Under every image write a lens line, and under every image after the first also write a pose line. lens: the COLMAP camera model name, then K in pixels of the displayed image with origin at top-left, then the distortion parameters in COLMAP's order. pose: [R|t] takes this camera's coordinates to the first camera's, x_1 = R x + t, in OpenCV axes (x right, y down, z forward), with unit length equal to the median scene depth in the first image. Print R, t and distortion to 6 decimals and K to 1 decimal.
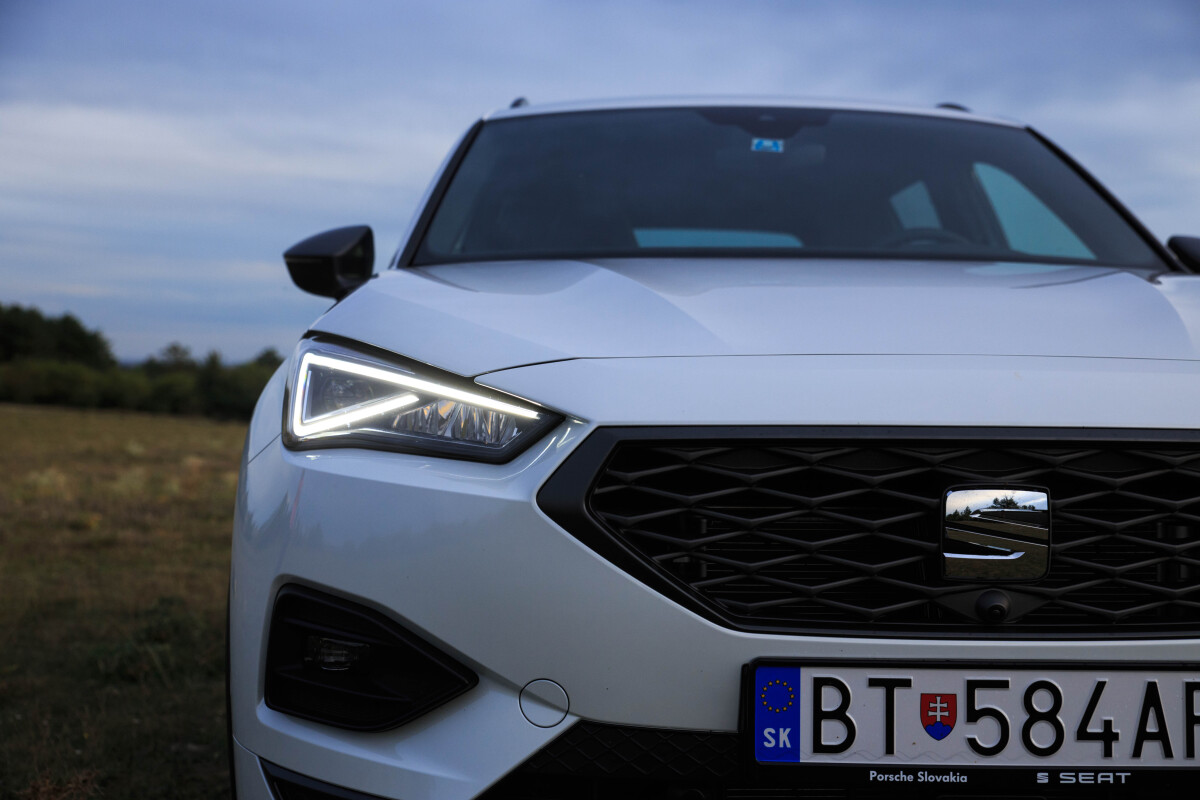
lens RADIAL K [[1532.6, 0, 600.0], [0, 1532.6, 400.0], [0, 0, 1]] dist [0.027196, 0.116520]
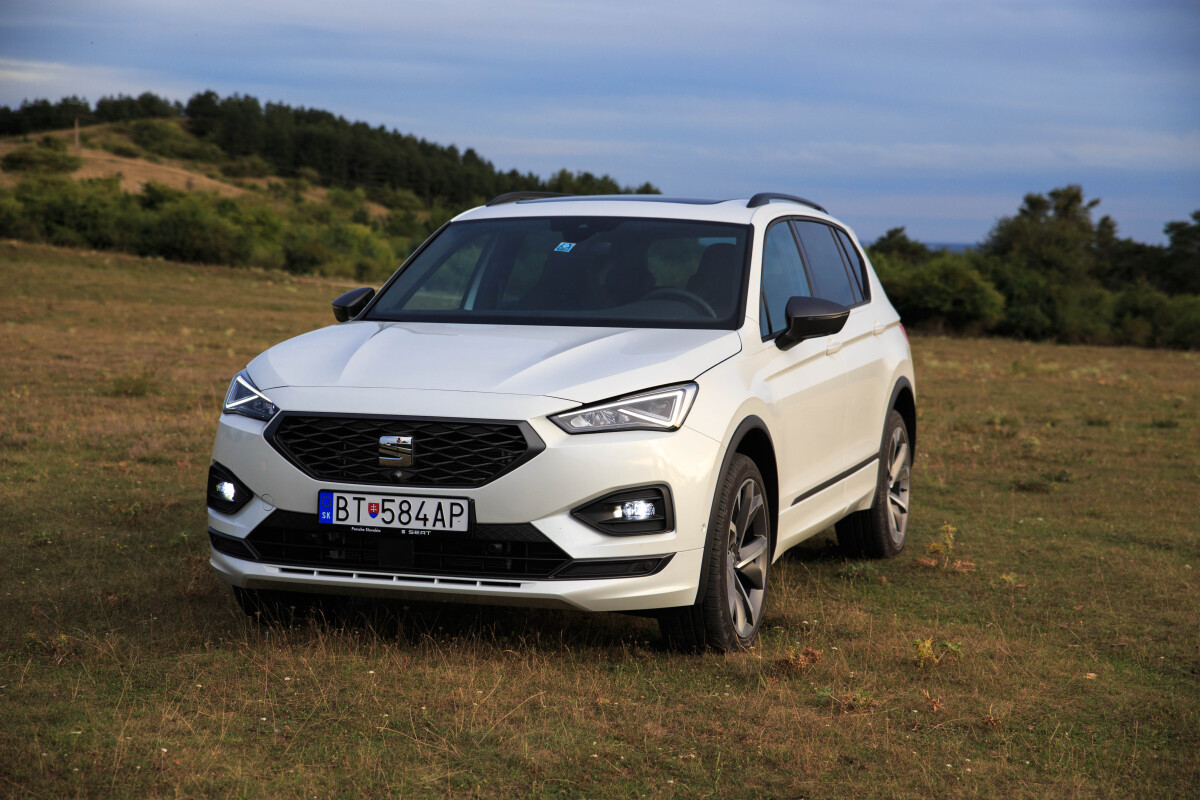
lens RADIAL K [[2120.9, 0, 600.0], [0, 2120.9, 400.0], [0, 0, 1]] dist [0.190850, 0.209302]
pose [[0.935145, 0.026966, -0.353238, 2.083199], [-0.009292, 0.998623, 0.051636, -0.228378], [0.354144, -0.045005, 0.934107, -2.707354]]
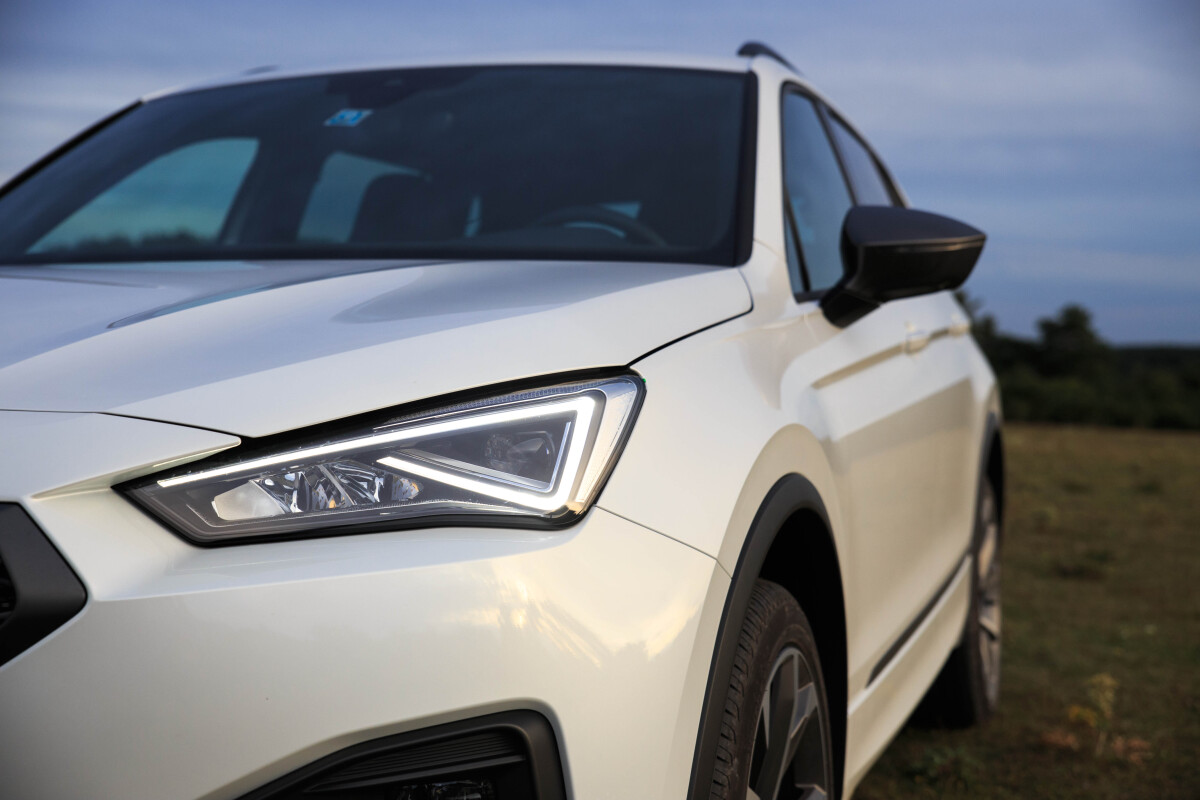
lens RADIAL K [[1771.3, 0, 600.0], [0, 1771.3, 400.0], [0, 0, 1]] dist [0.141723, 0.013812]
pose [[0.942315, -0.002823, -0.334717, 1.119878], [0.006102, 0.999943, 0.008746, -0.037719], [0.334673, -0.010284, 0.942278, 0.251737]]
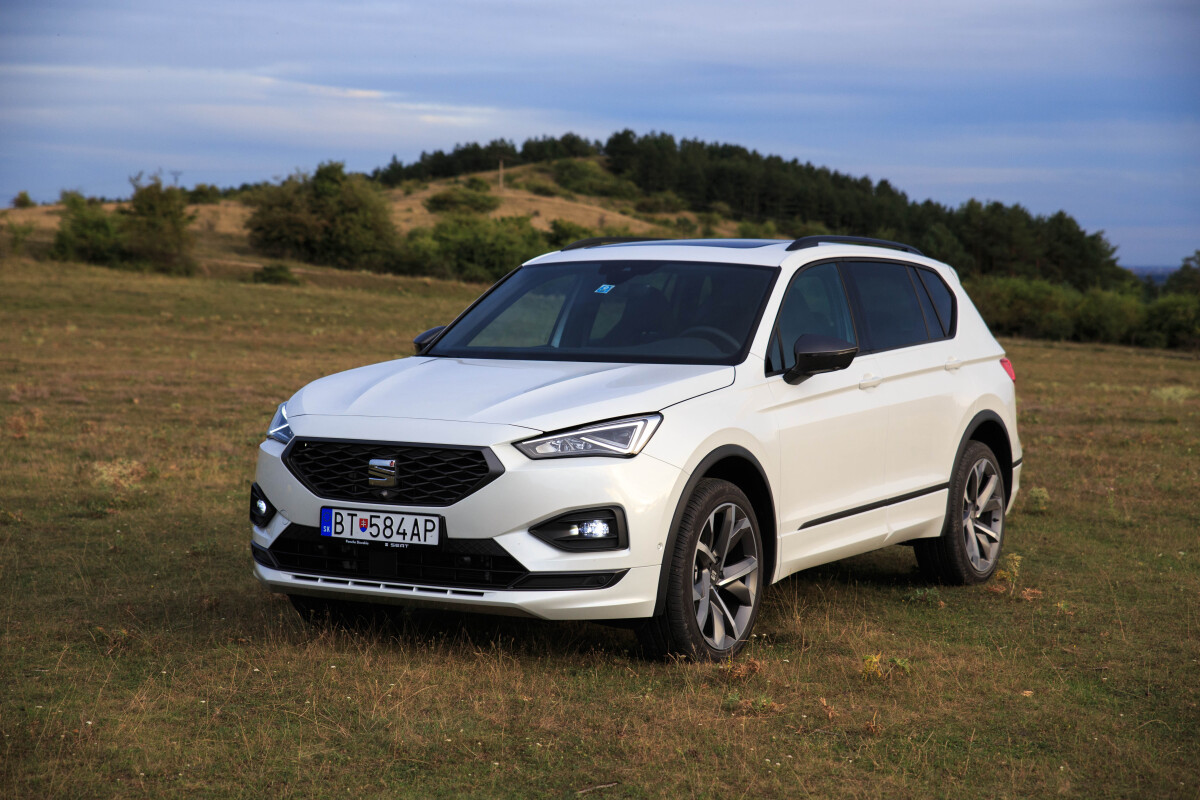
lens RADIAL K [[2120.9, 0, 600.0], [0, 2120.9, 400.0], [0, 0, 1]] dist [0.190850, 0.209302]
pose [[0.848354, 0.026452, -0.528768, 3.113362], [-0.007251, 0.999238, 0.038354, -0.253131], [0.529379, -0.028704, 0.847900, -2.680446]]
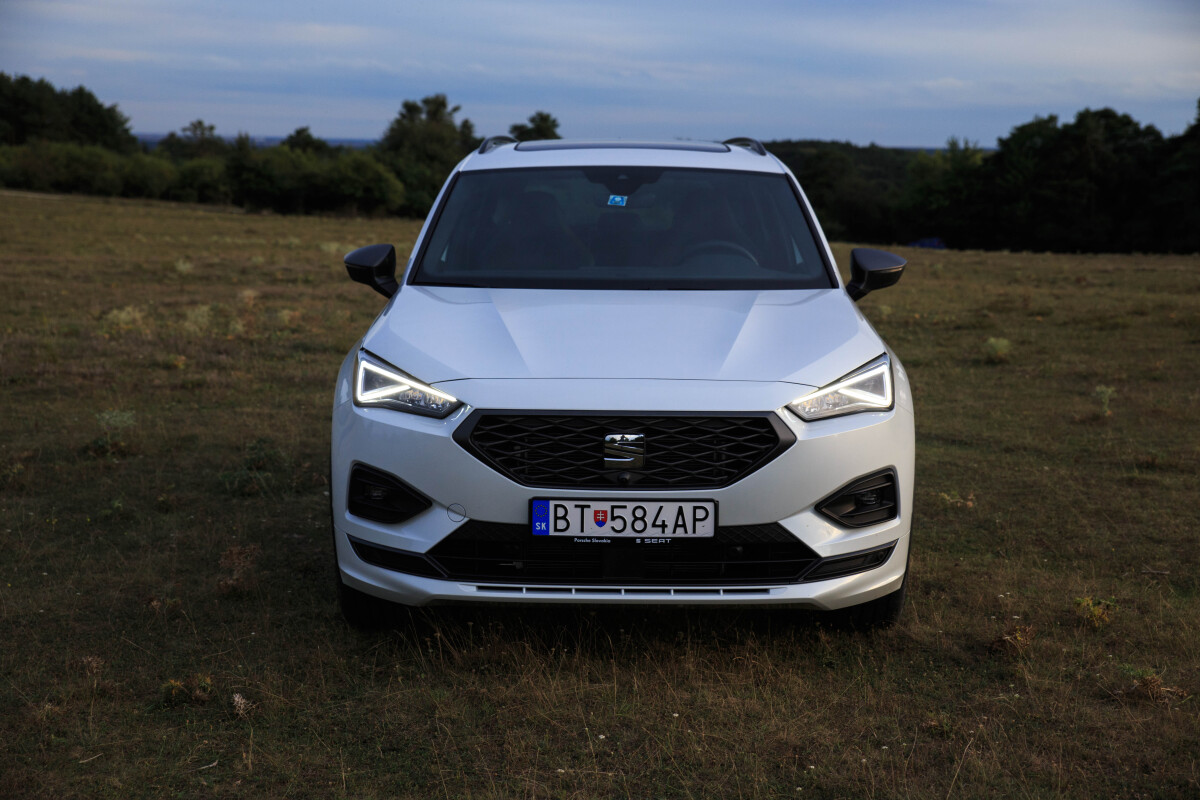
lens RADIAL K [[1691.9, 0, 600.0], [0, 1691.9, 400.0], [0, 0, 1]] dist [0.077080, 0.162161]
pose [[0.999179, 0.004102, -0.040305, 0.333582], [0.001152, 0.991584, 0.129463, -0.378253], [0.040497, -0.129403, 0.990765, -1.882742]]
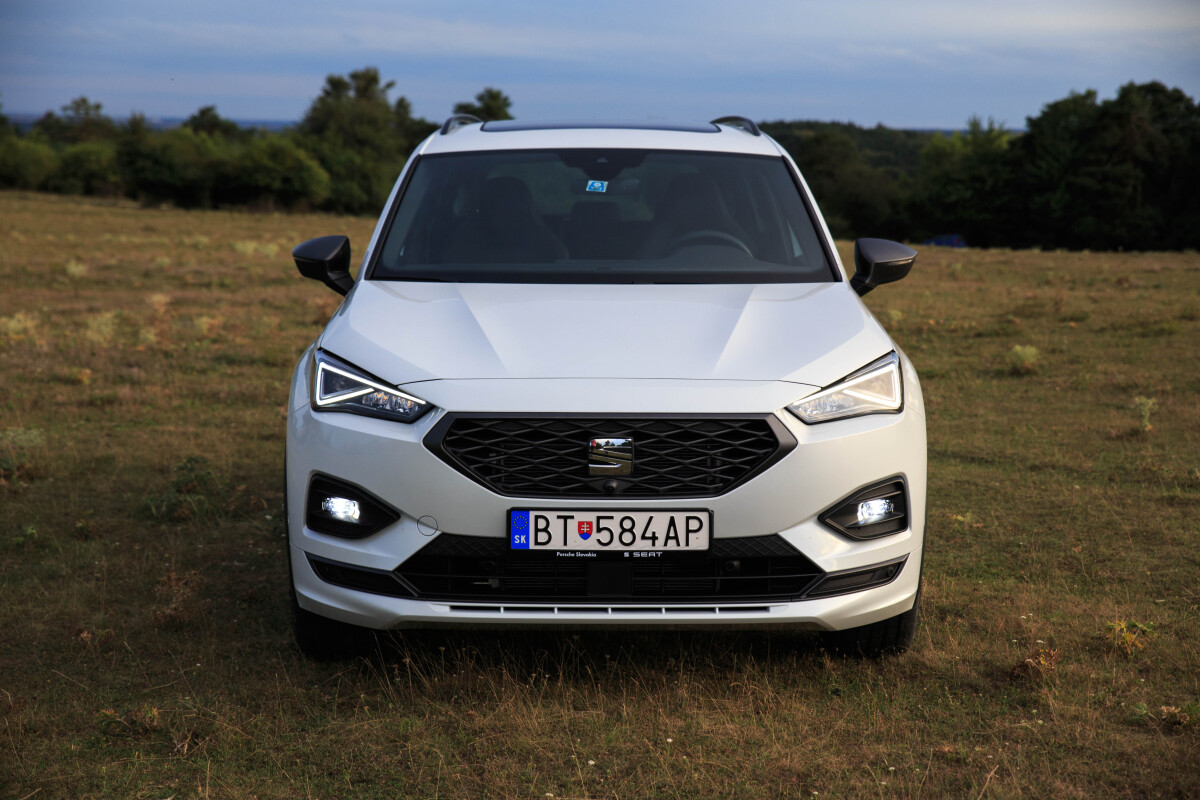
lens RADIAL K [[1993.3, 0, 600.0], [0, 1993.3, 400.0], [0, 0, 1]] dist [0.165588, 0.101085]
pose [[0.999782, -0.001491, -0.020837, 0.307057], [0.003895, 0.993260, 0.115844, -0.368658], [0.020524, -0.115900, 0.993049, -2.130022]]
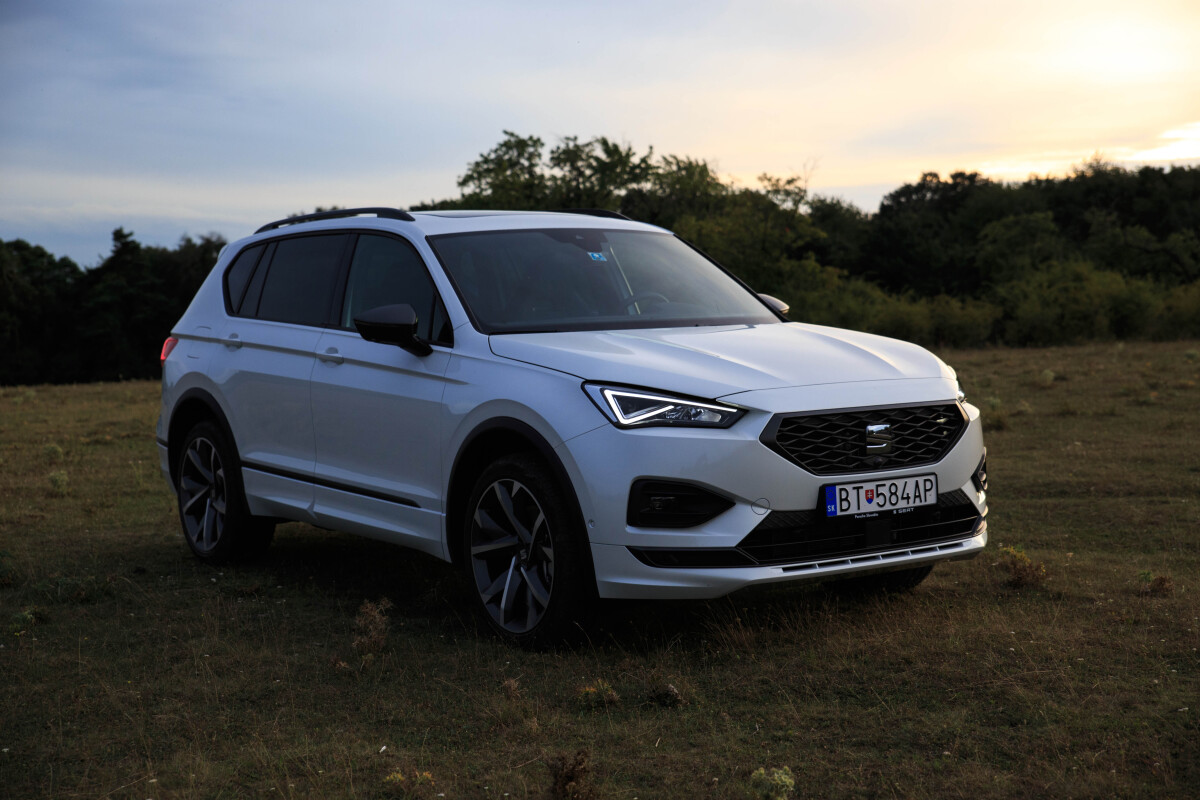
lens RADIAL K [[1757.7, 0, 600.0], [0, 1757.7, 400.0], [0, 0, 1]] dist [0.111644, 0.022230]
pose [[0.837387, -0.064515, 0.542790, -2.214514], [0.036974, 0.997421, 0.061510, -0.240751], [-0.545359, -0.031438, 0.837613, -1.754131]]
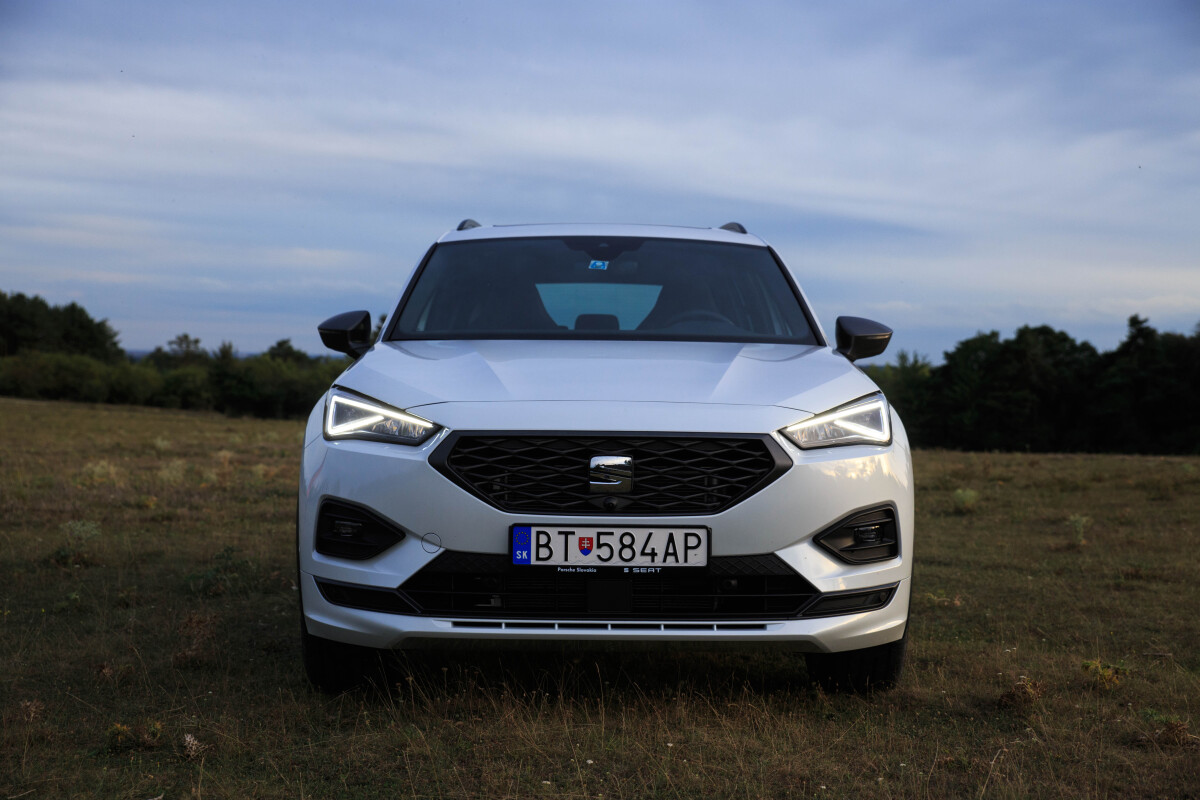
lens RADIAL K [[1627.4, 0, 600.0], [0, 1627.4, 400.0], [0, 0, 1]] dist [0.070488, 0.117300]
pose [[0.999791, 0.001167, -0.020389, 0.293839], [-0.001077, 0.999990, 0.004402, -0.044640], [0.020394, -0.004379, 0.999782, -1.642536]]
